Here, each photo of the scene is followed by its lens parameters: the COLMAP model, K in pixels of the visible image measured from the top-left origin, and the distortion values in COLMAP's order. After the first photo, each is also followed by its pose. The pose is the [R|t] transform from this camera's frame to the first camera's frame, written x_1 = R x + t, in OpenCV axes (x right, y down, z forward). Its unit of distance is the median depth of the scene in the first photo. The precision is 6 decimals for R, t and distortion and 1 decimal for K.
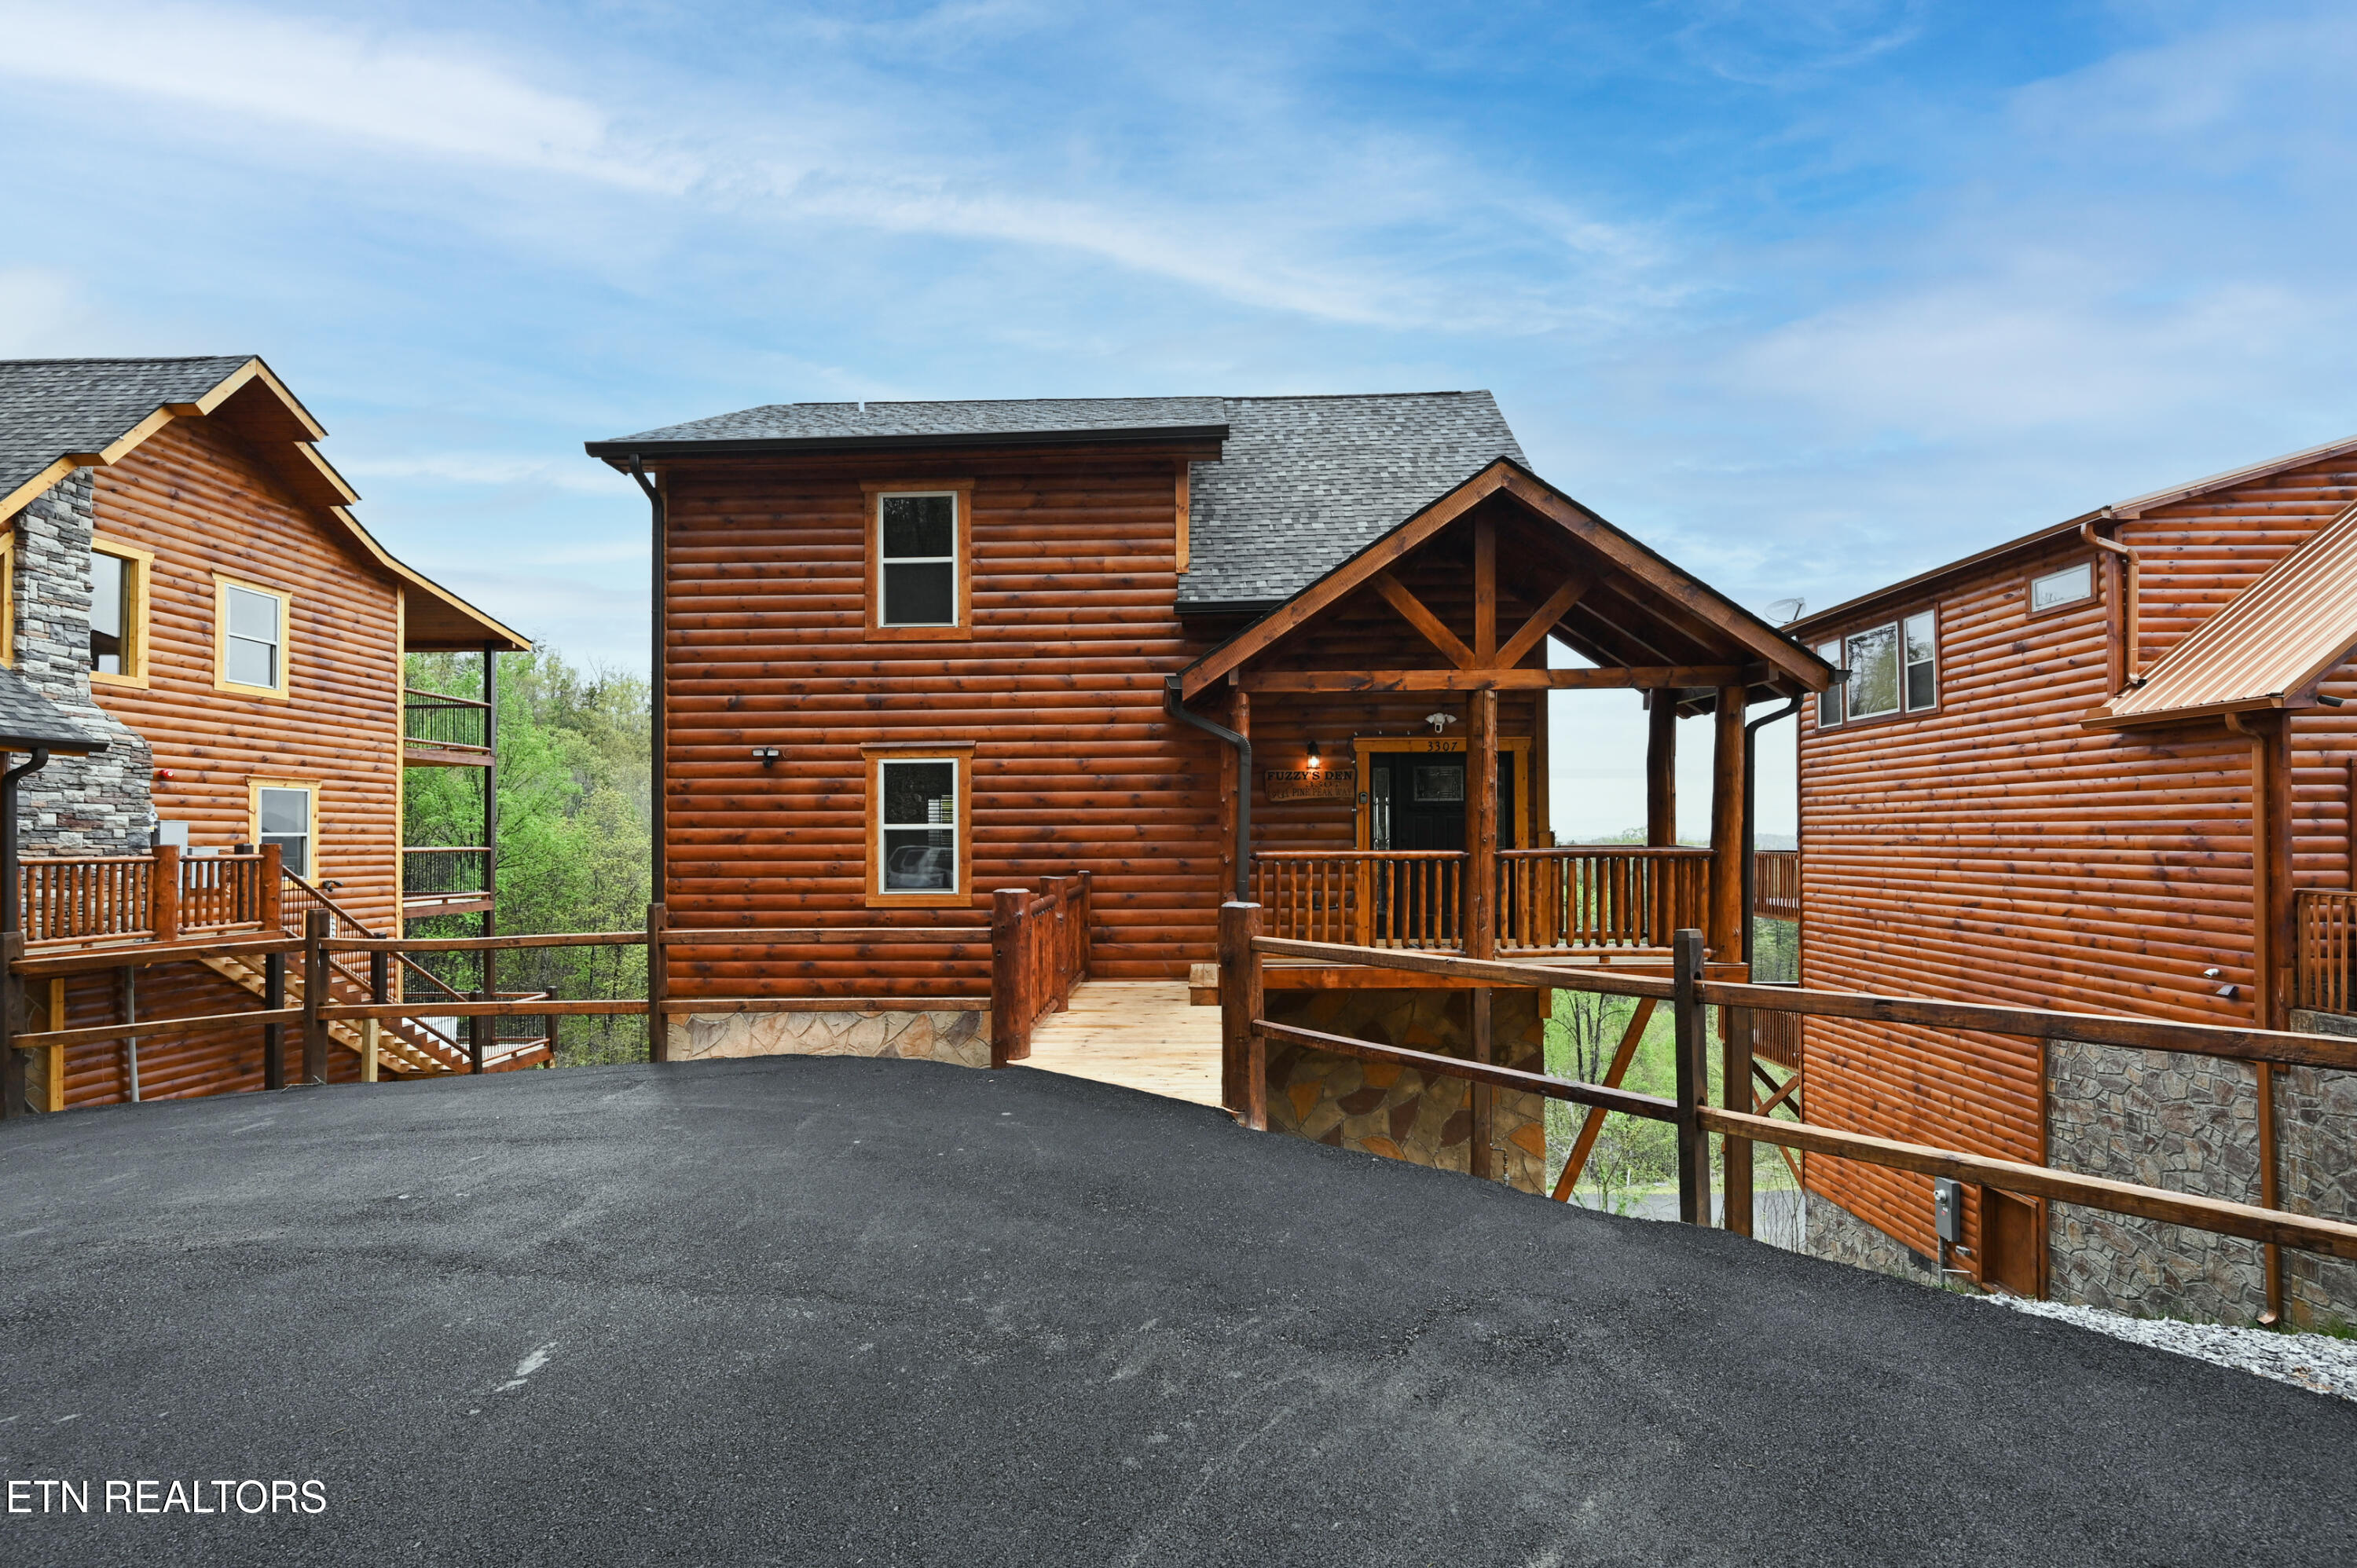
lens RADIAL K [[953.2, 0, 1168.0], [0, 953.2, 828.1], [0, 0, 1]] dist [-0.000473, 0.000579]
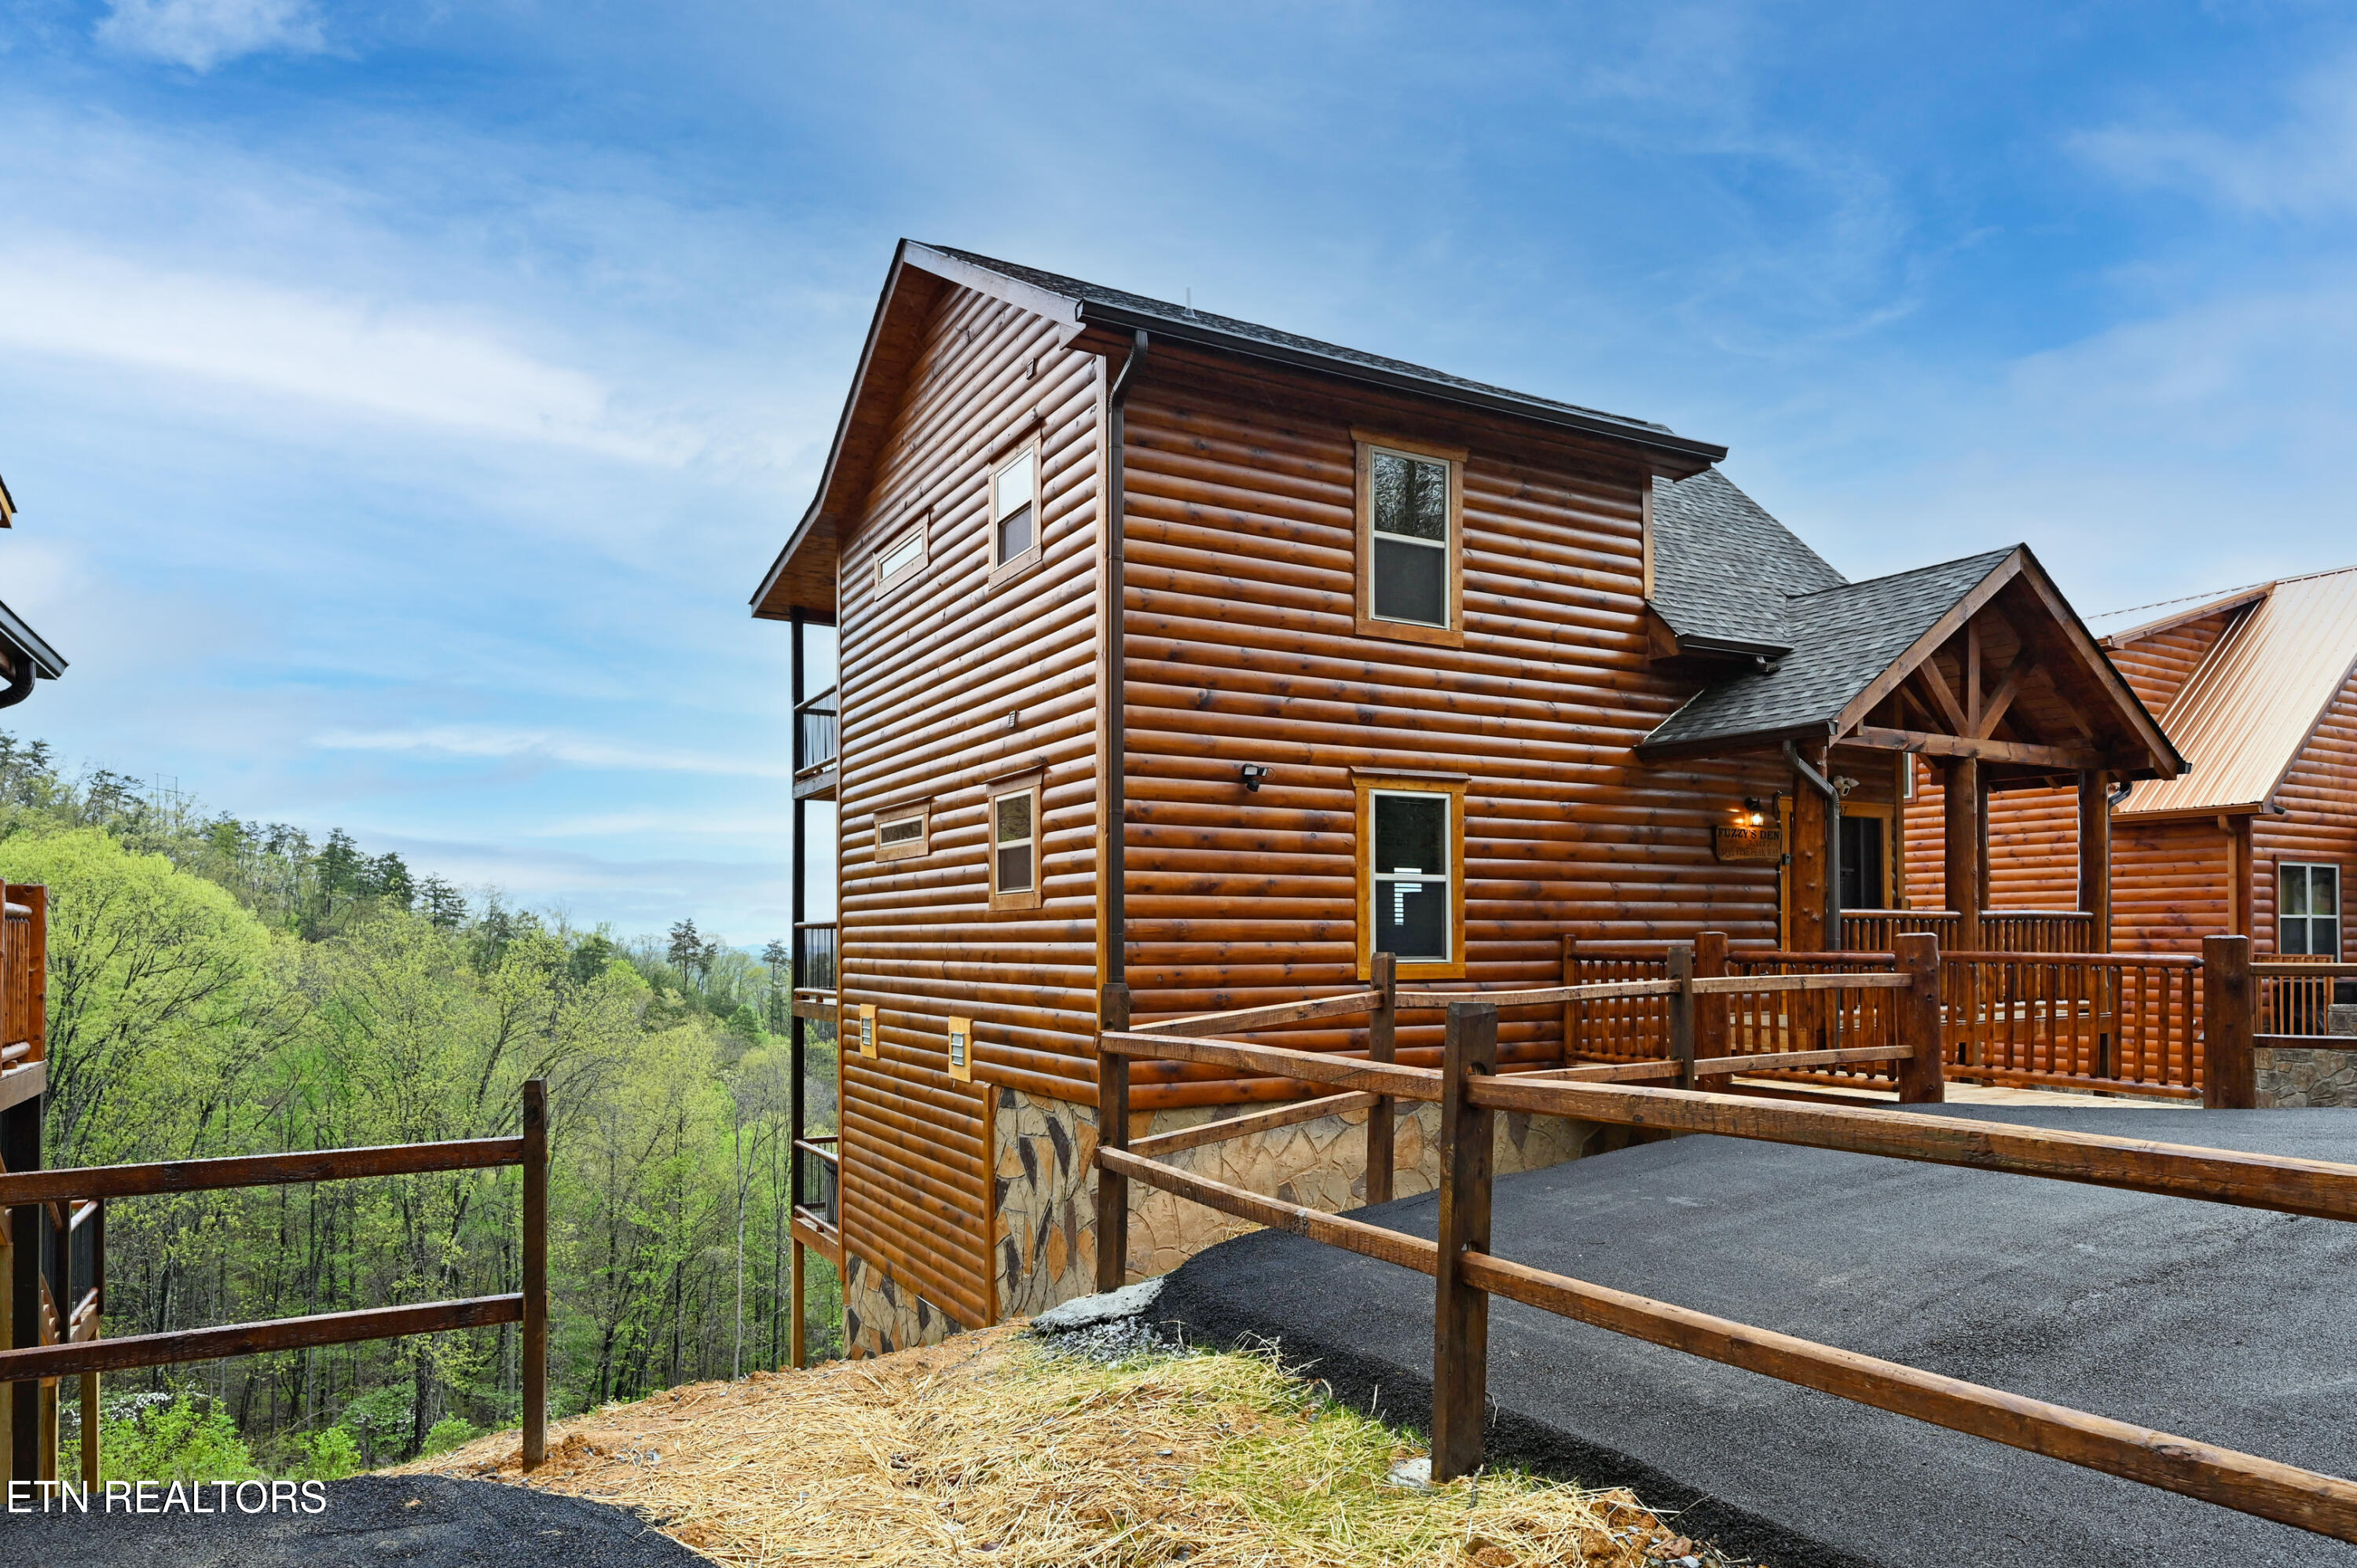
lens RADIAL K [[1427.5, 0, 1167.7], [0, 1427.5, 924.5], [0, 0, 1]] dist [0.006101, 0.000815]
pose [[0.857225, 0.009937, 0.514847, -1.039200], [-0.006876, 0.999946, -0.007852, 0.047800], [-0.514897, 0.003190, 0.857246, 0.090312]]
